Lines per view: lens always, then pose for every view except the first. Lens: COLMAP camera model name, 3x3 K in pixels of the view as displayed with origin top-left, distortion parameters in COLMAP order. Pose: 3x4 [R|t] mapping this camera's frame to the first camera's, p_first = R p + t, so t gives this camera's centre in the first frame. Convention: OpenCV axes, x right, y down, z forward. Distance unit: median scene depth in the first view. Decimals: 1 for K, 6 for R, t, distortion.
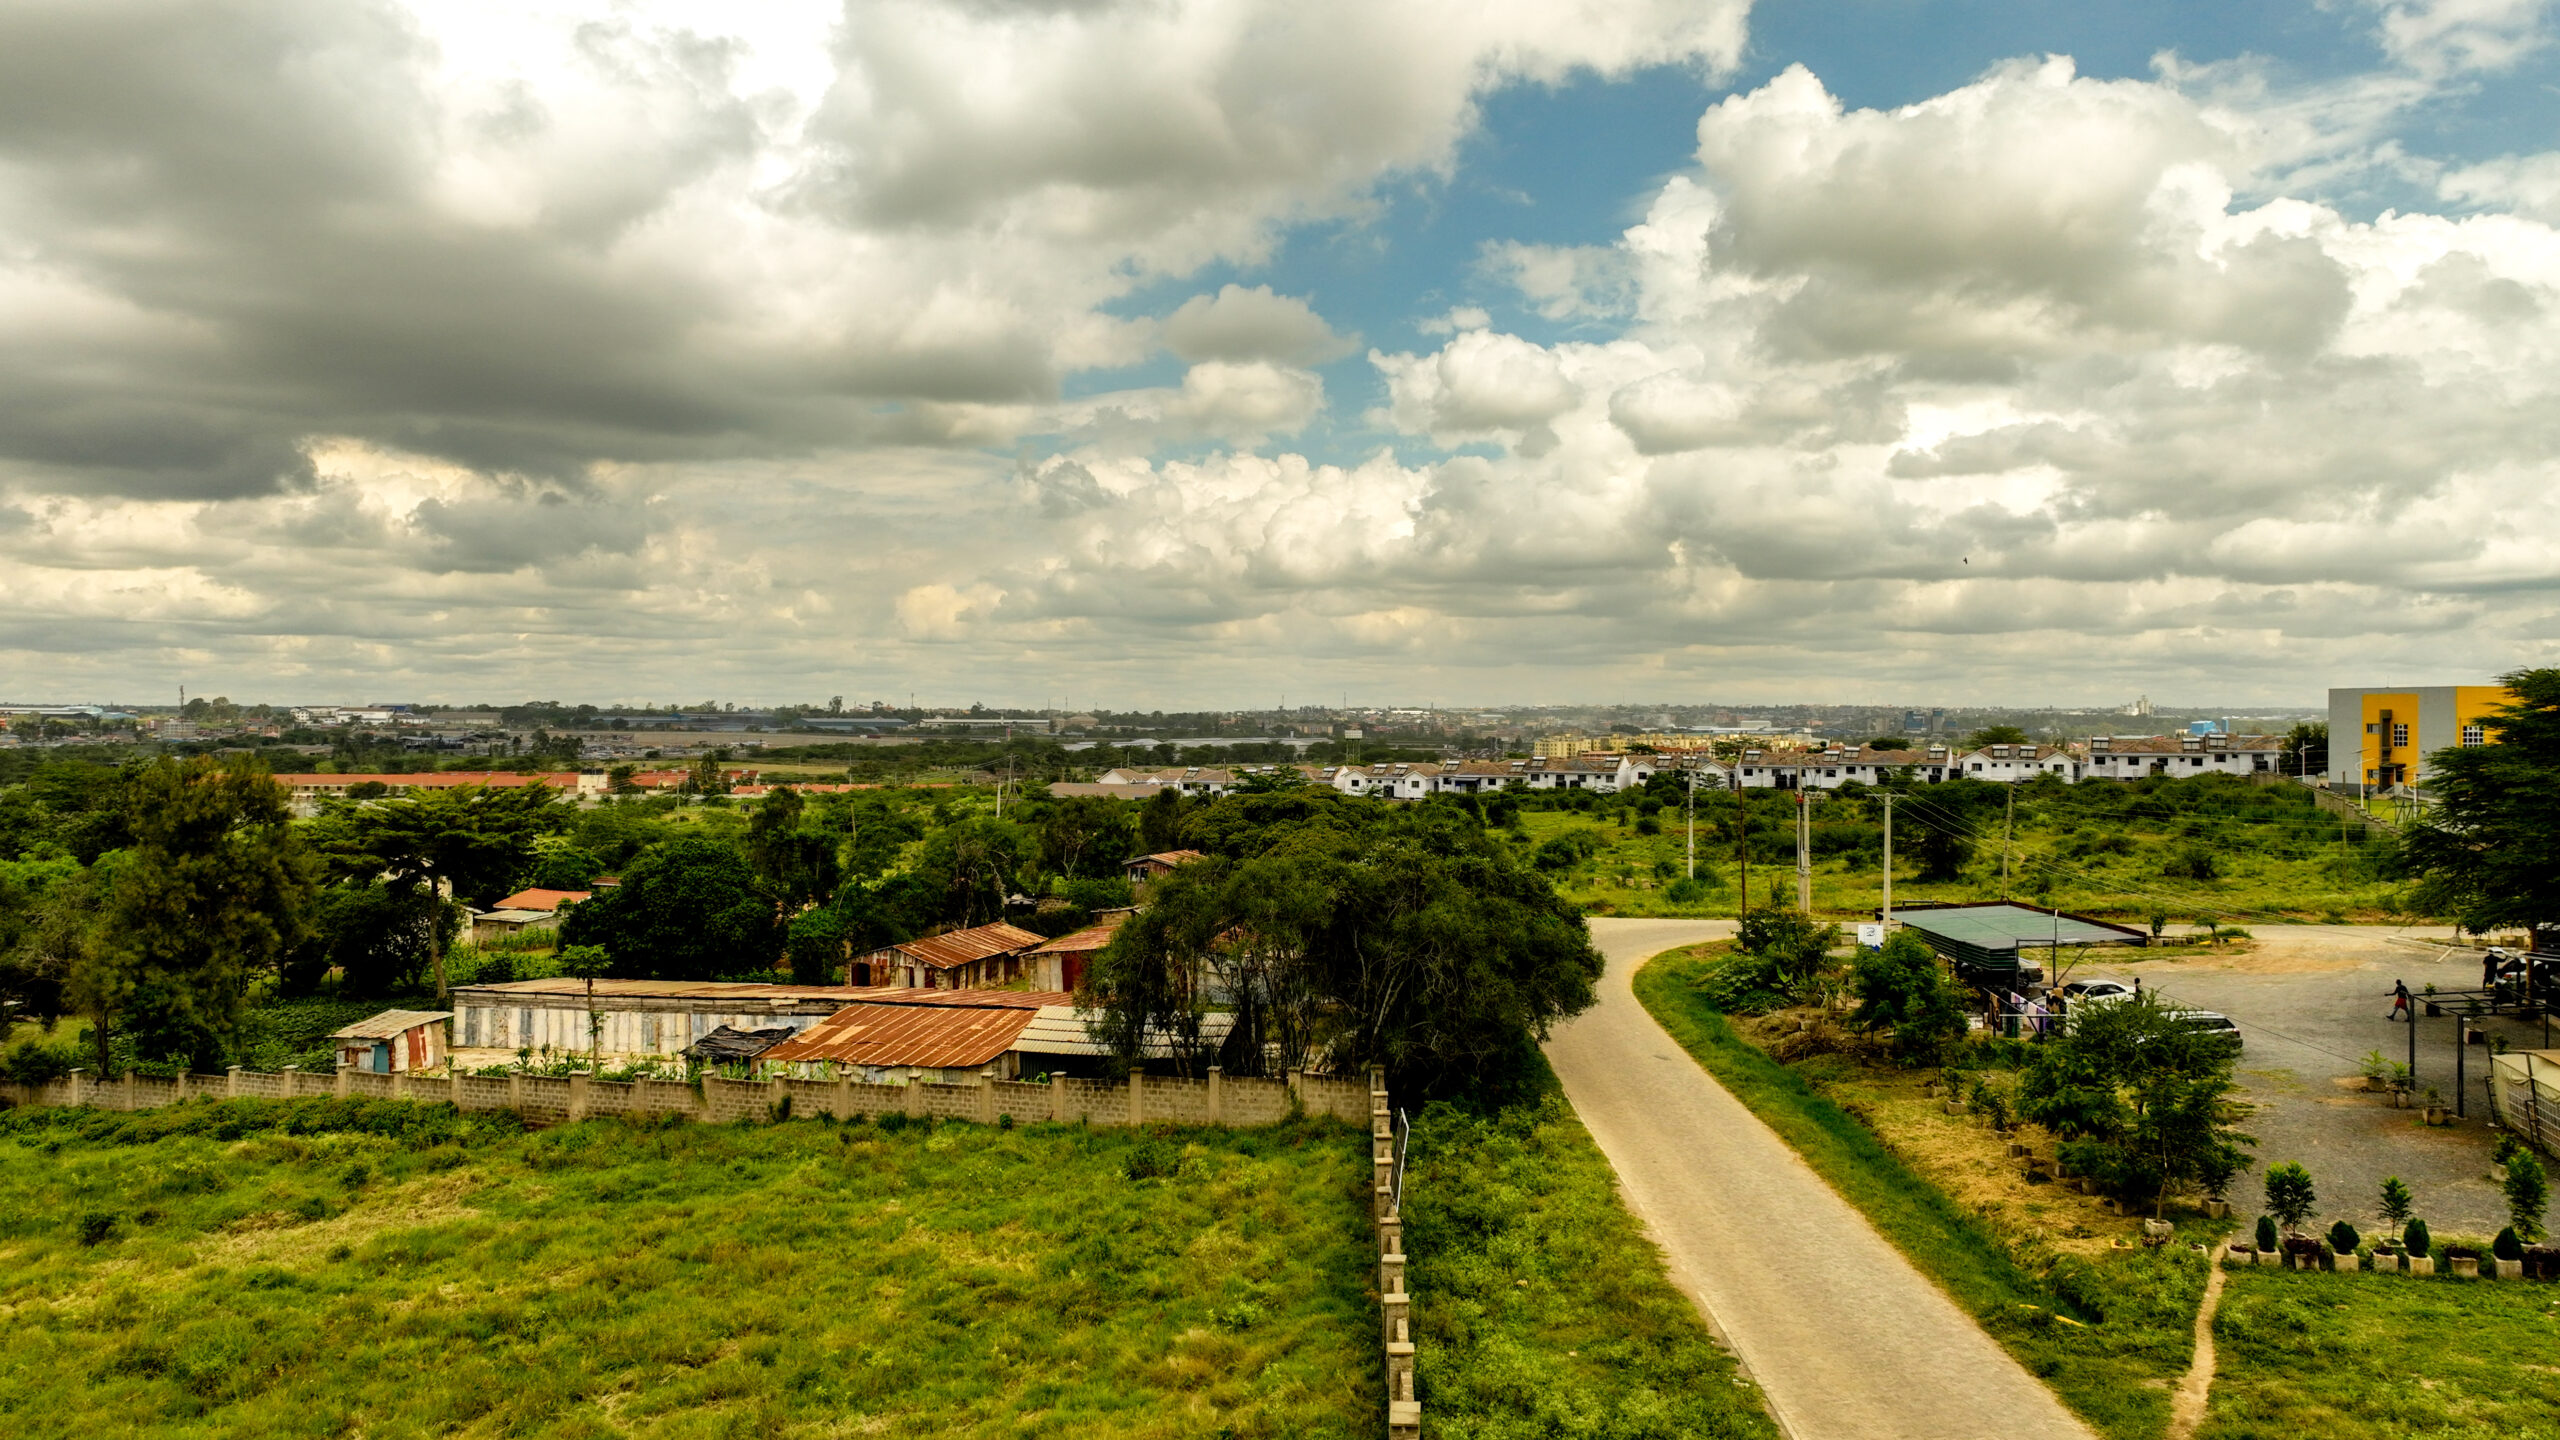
lens RADIAL K [[1797.8, 0, 1296.6], [0, 1797.8, 726.8], [0, 0, 1]] dist [-0.001990, 0.016290]
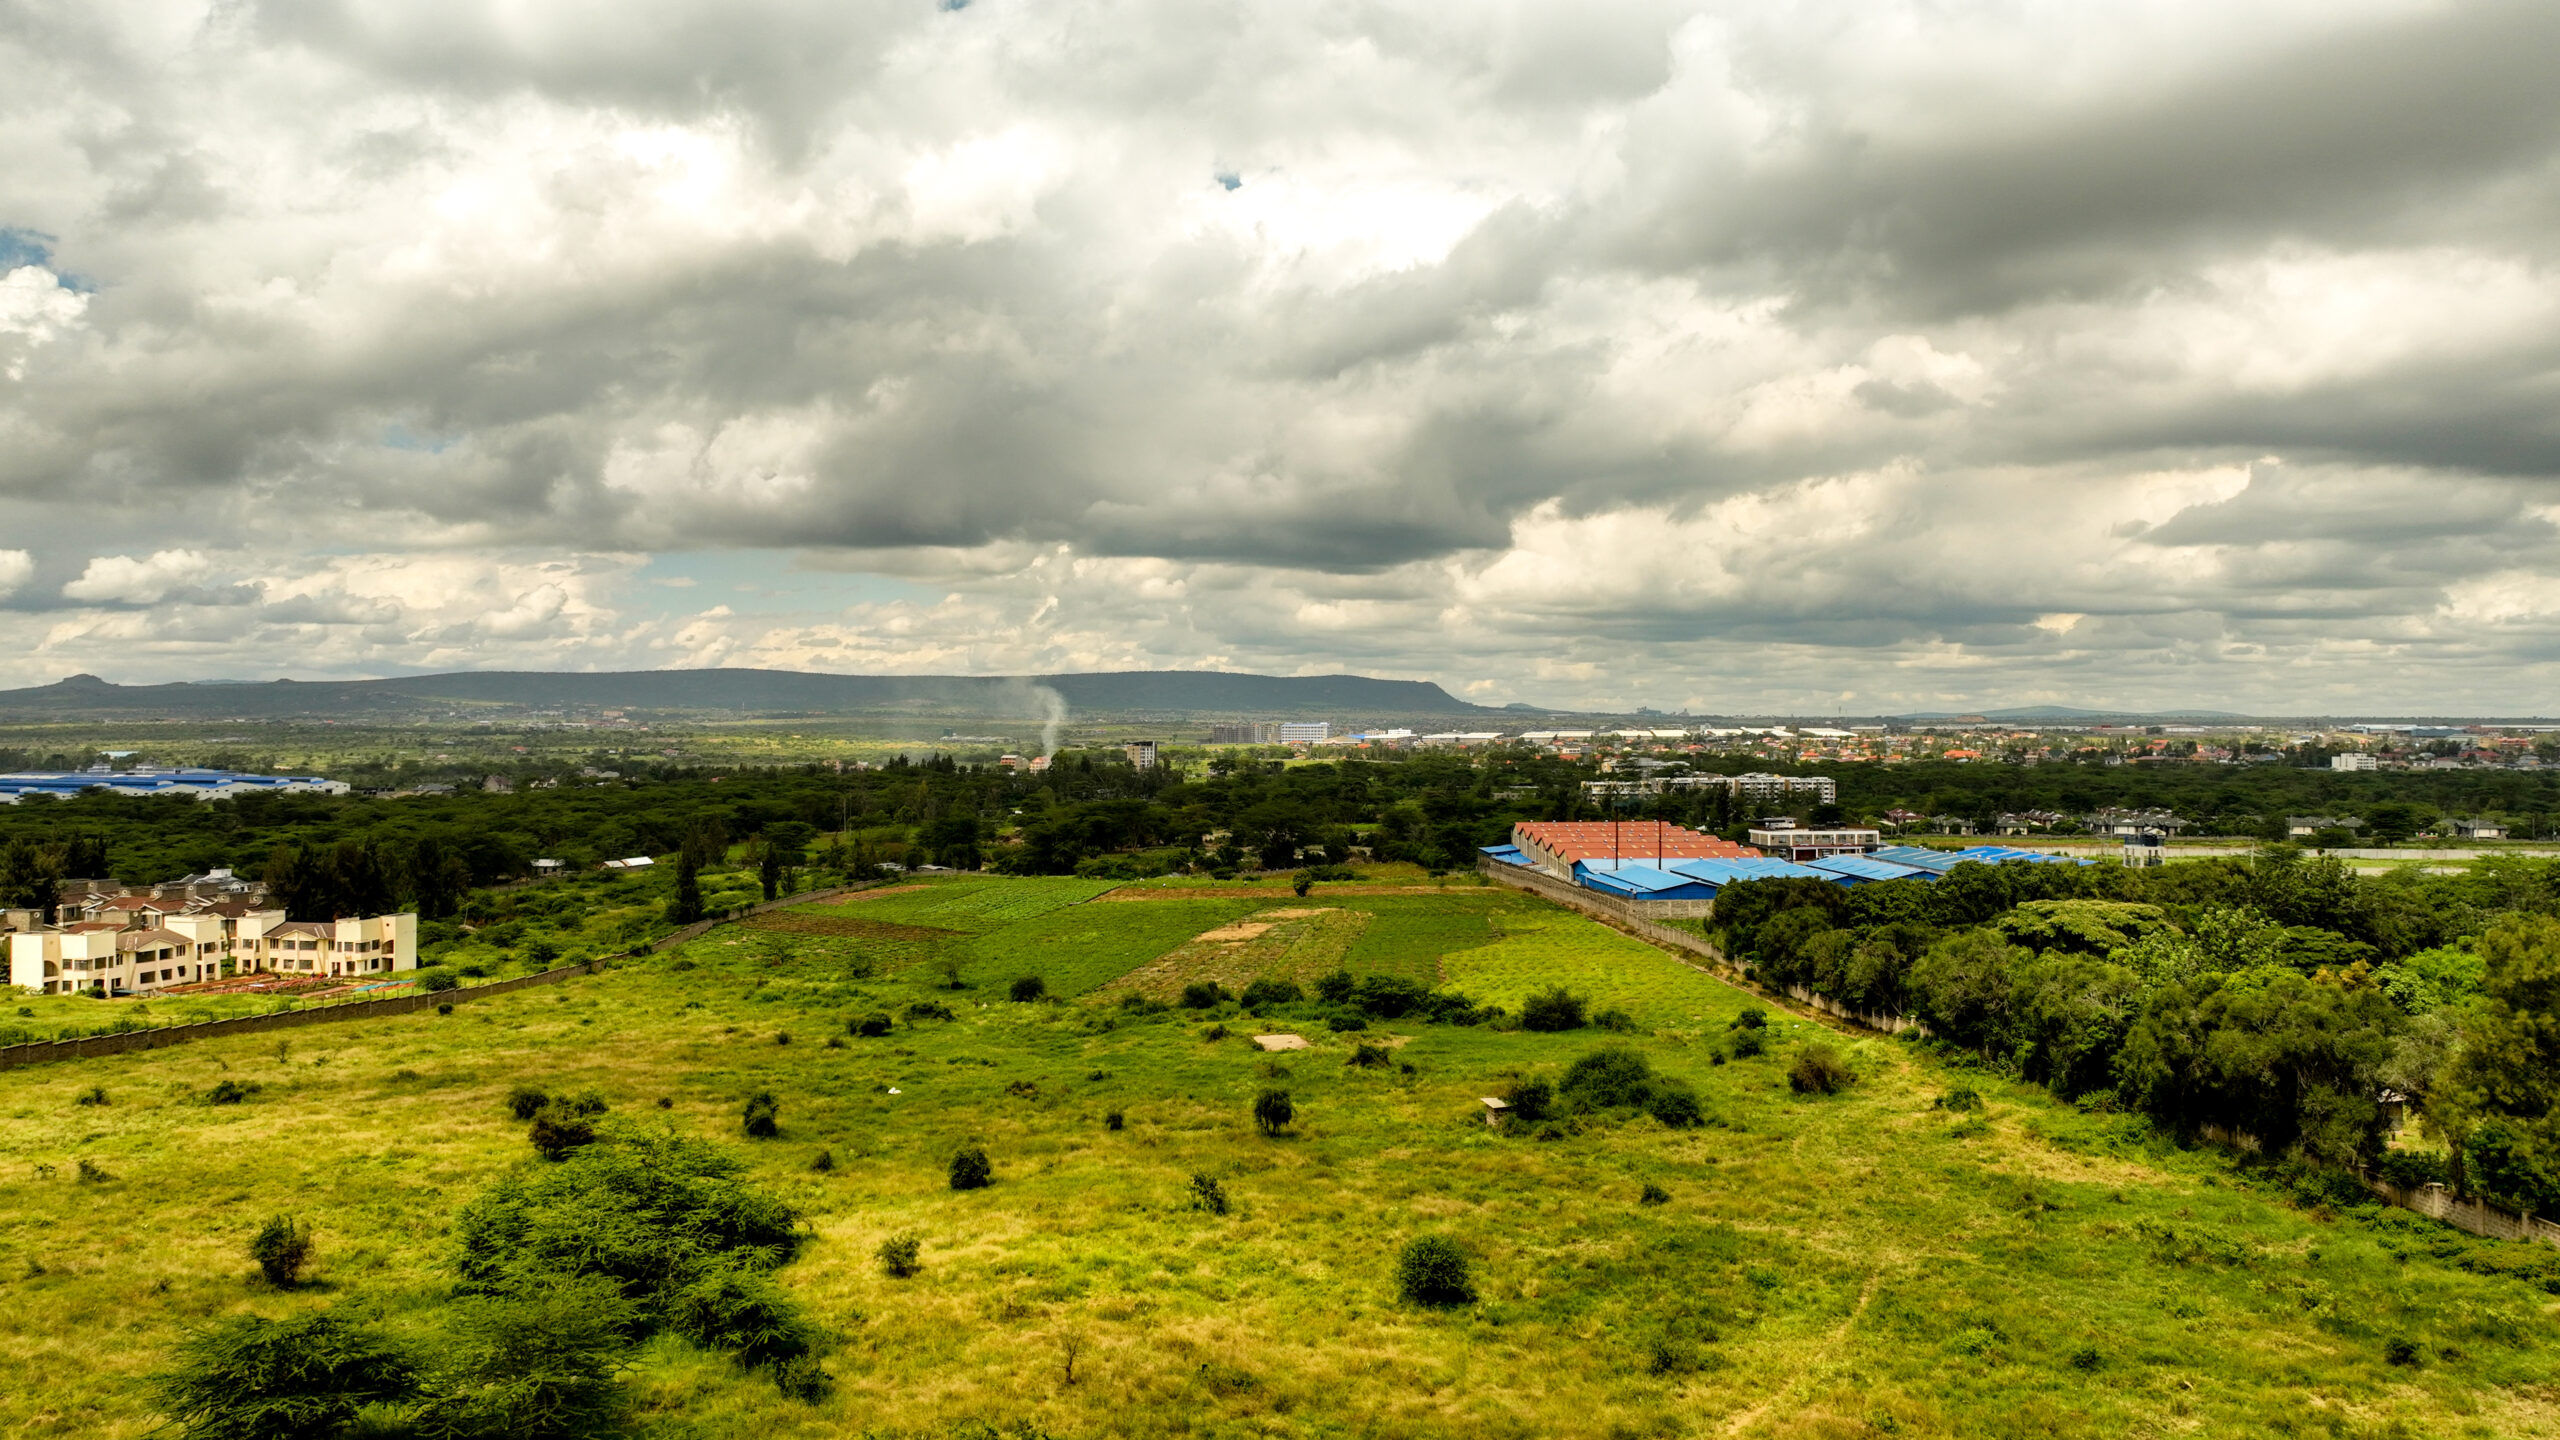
lens RADIAL K [[1797.8, 0, 1284.9], [0, 1797.8, 704.2], [0, 0, 1]] dist [-0.001990, 0.016290]
pose [[0.335976, -0.016411, -0.941728, 0.158278], [-0.001802, 0.999835, -0.018066, -0.093305], [0.941869, 0.007767, 0.335891, -0.067604]]
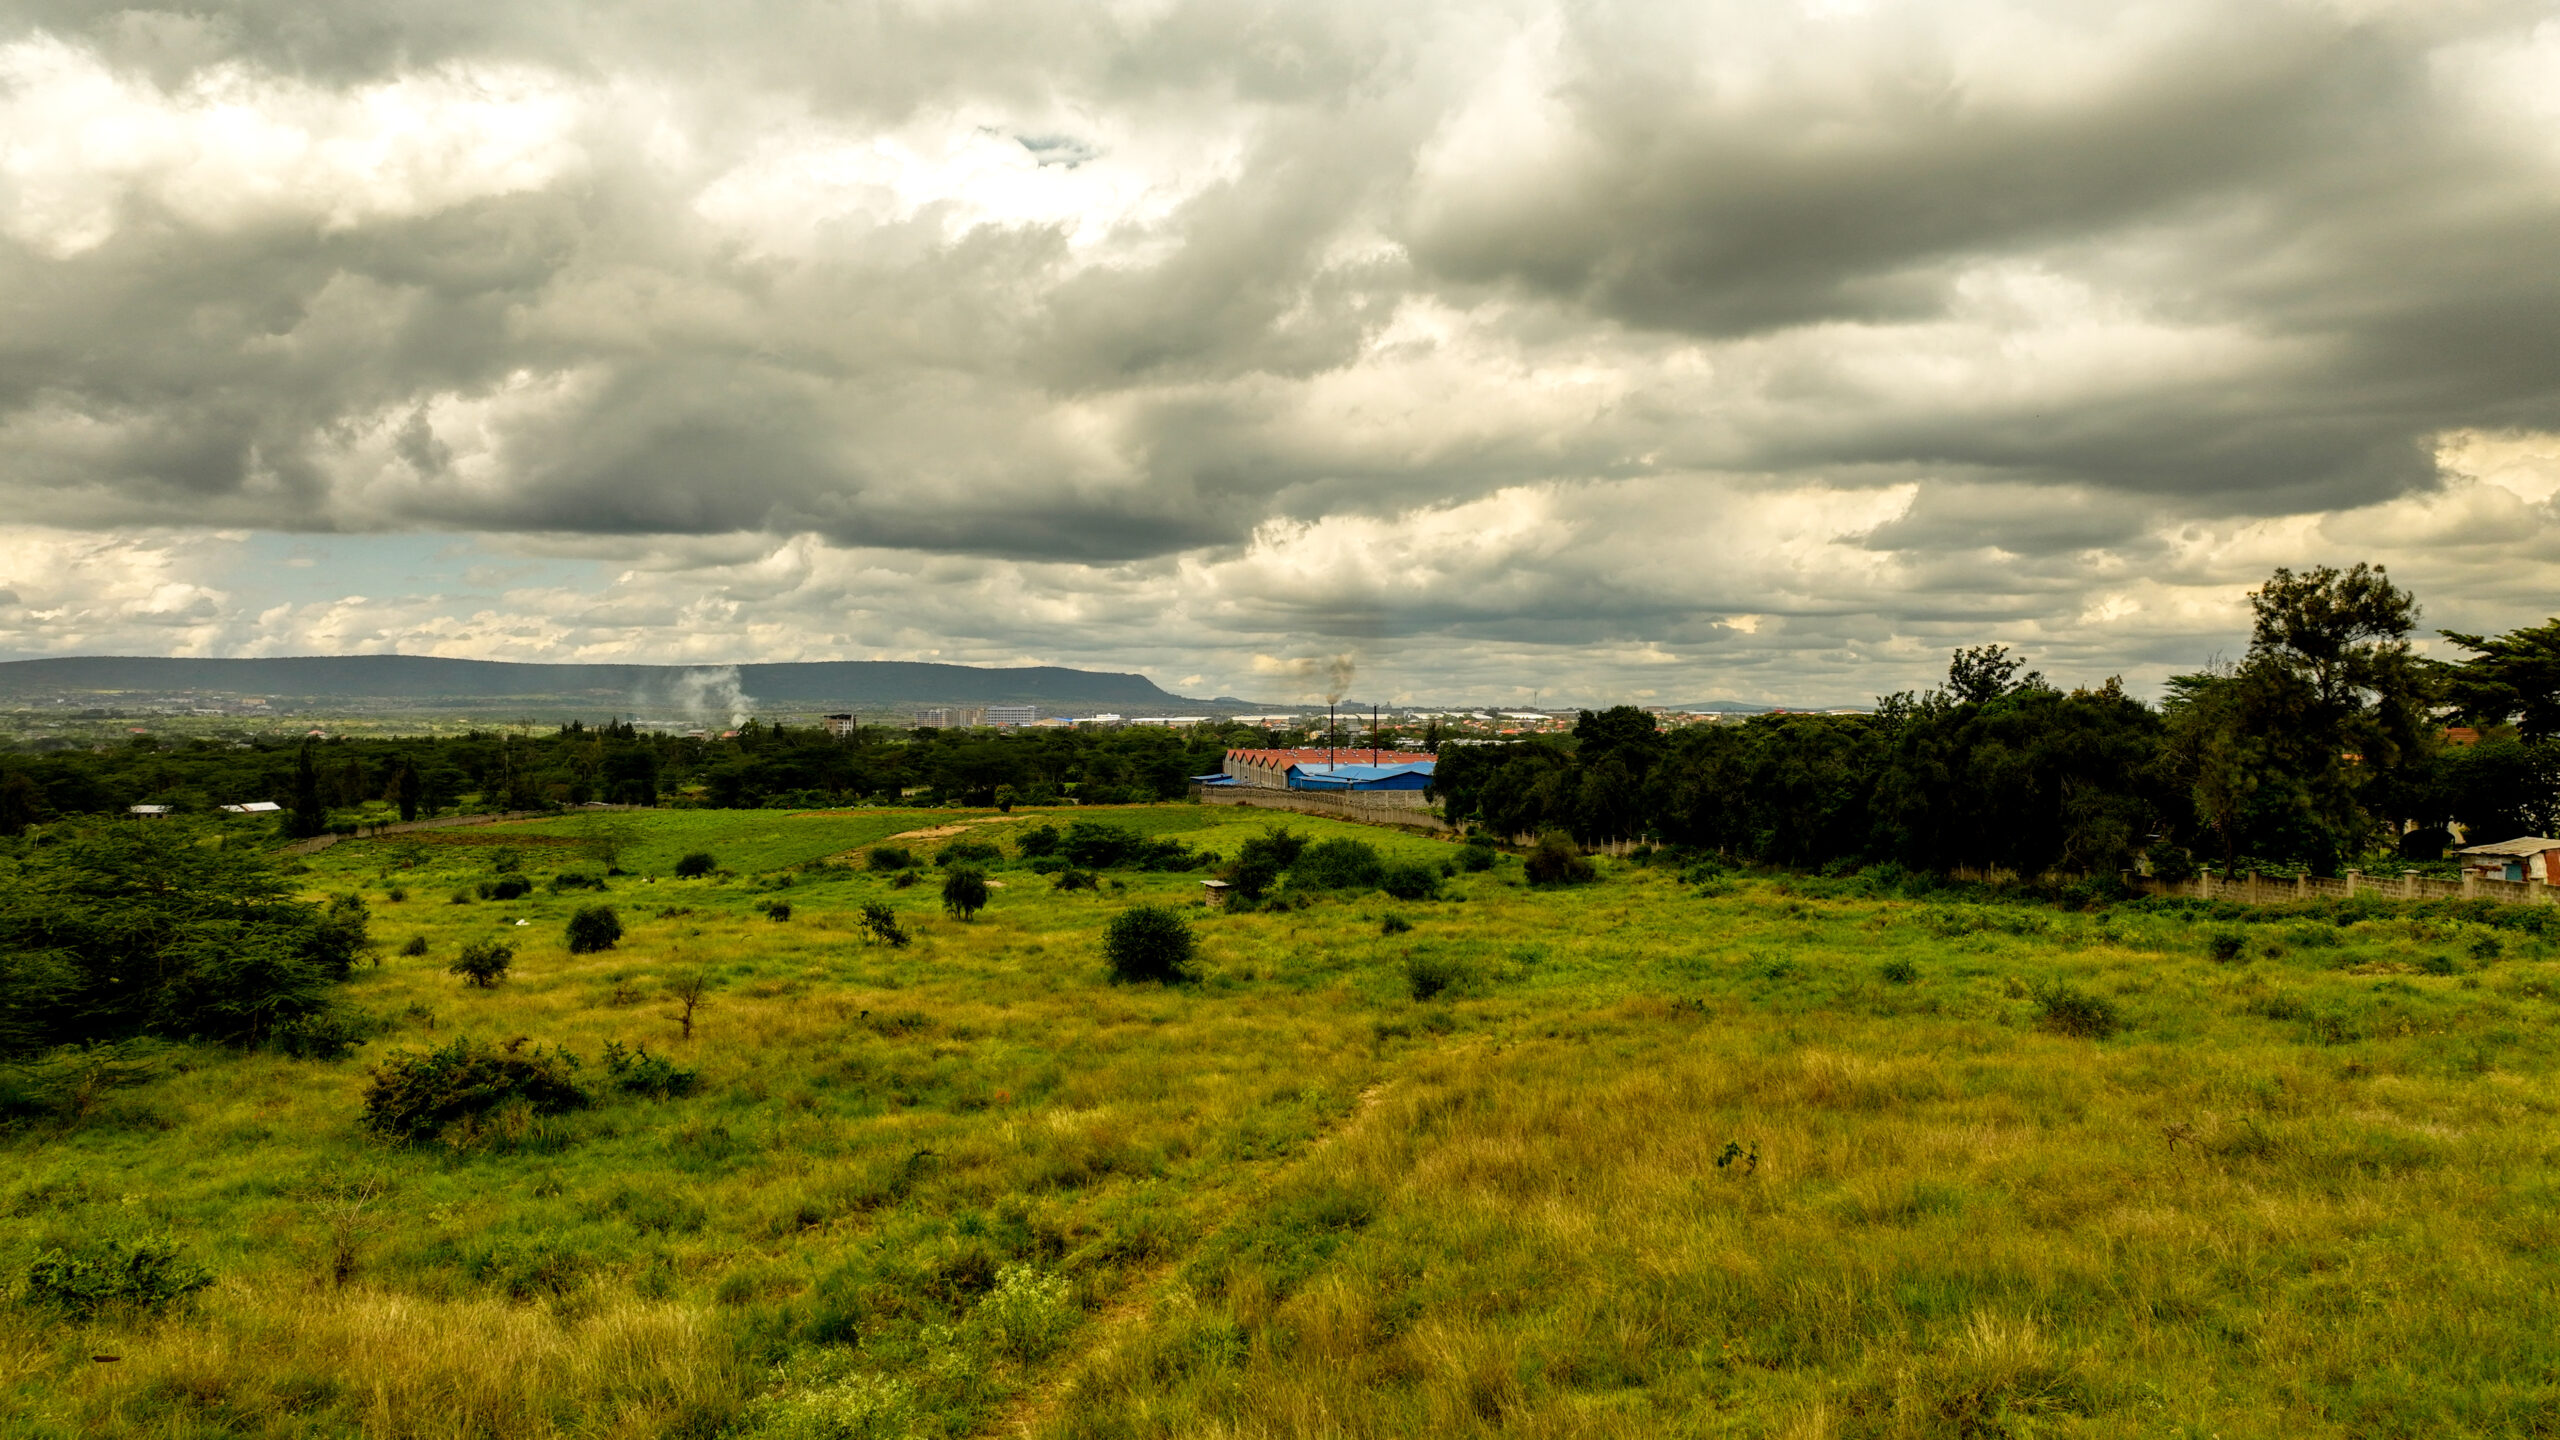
lens RADIAL K [[1797.8, 0, 1283.4], [0, 1797.8, 718.8], [0, 0, 1]] dist [-0.001990, 0.016290]
pose [[0.482933, -0.006843, -0.875631, -0.003054], [-0.000714, 0.999966, -0.008208, 0.114638], [0.875657, 0.004589, 0.482912, 0.000513]]
